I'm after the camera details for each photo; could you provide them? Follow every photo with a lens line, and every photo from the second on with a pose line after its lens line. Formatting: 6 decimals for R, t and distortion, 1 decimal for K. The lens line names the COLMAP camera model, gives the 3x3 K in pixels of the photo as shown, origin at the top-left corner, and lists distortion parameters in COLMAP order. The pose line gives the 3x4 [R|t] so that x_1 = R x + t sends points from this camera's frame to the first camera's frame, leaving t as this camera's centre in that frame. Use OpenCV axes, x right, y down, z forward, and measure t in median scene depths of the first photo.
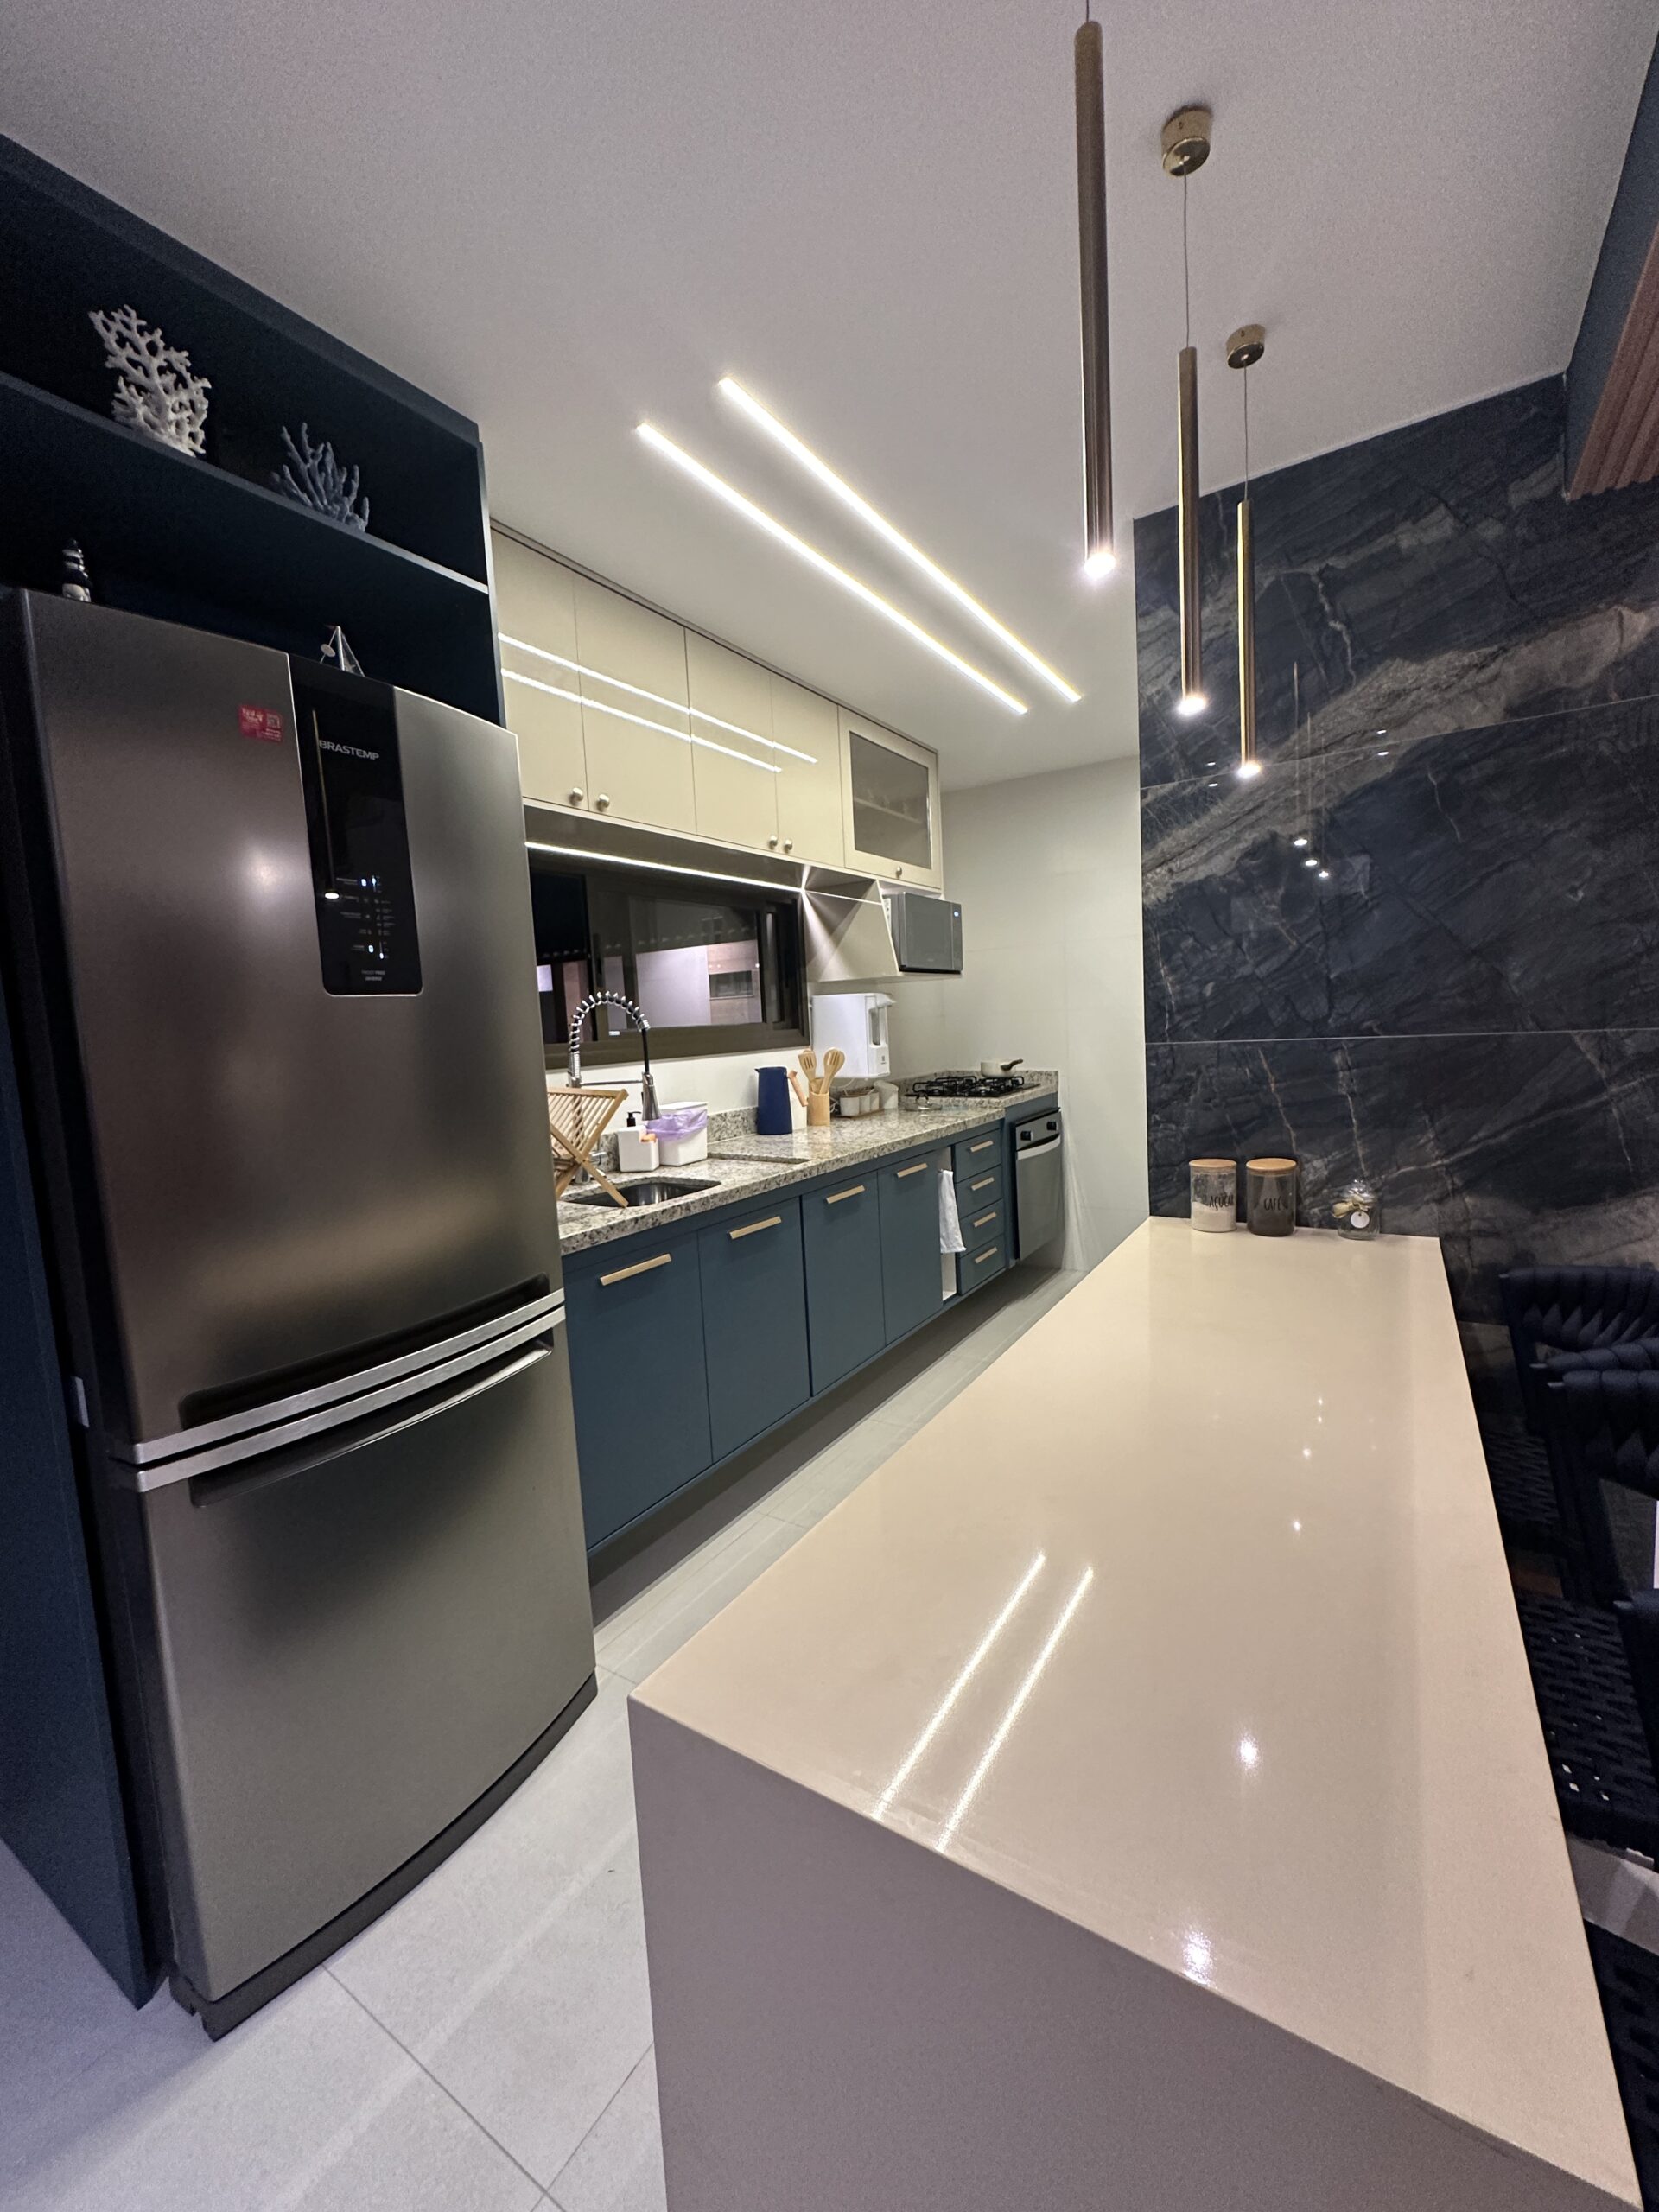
lens RADIAL K [[885.9, 0, 829.5], [0, 885.9, 1106.0], [0, 0, 1]] dist [-0.003161, 0.000753]
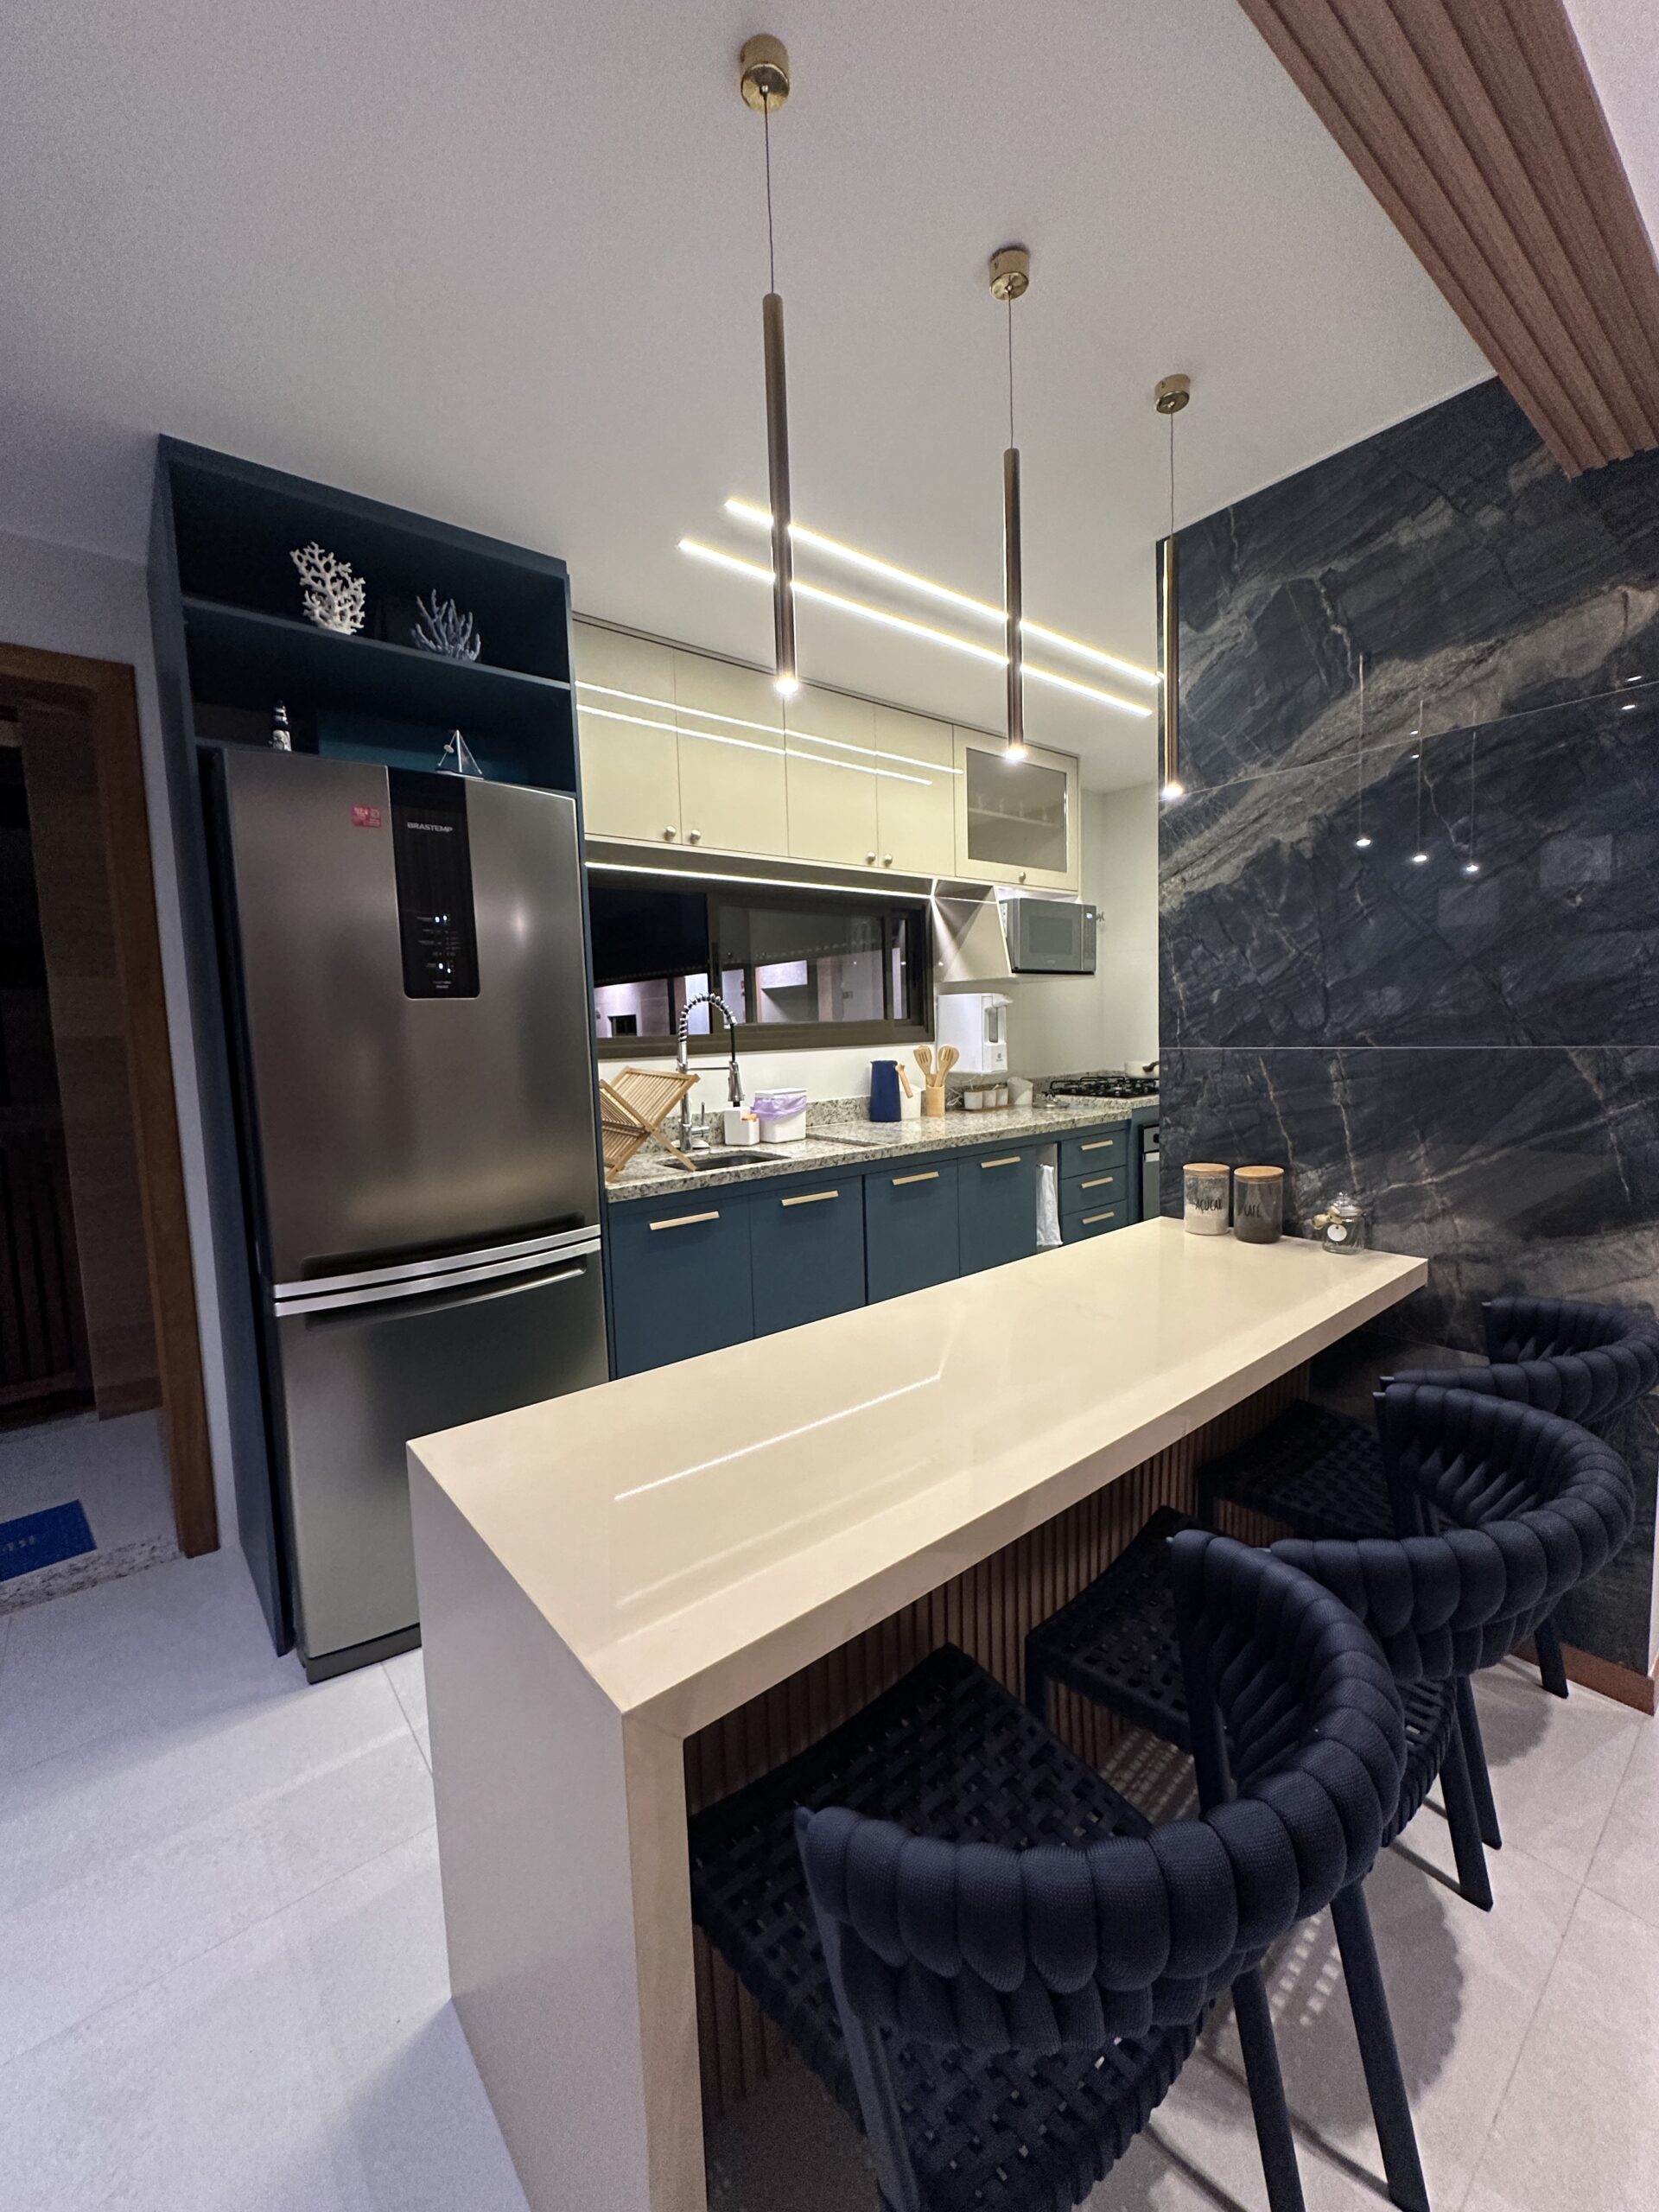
lens RADIAL K [[887.7, 0, 833.4], [0, 887.7, 1106.6], [0, 0, 1]] dist [-0.002068, -0.000200]
pose [[0.950880, 0.047711, -0.305862, 0.365821], [-0.045185, 0.998861, 0.015336, -0.001632], [0.306245, -0.000762, 0.951952, -0.113028]]
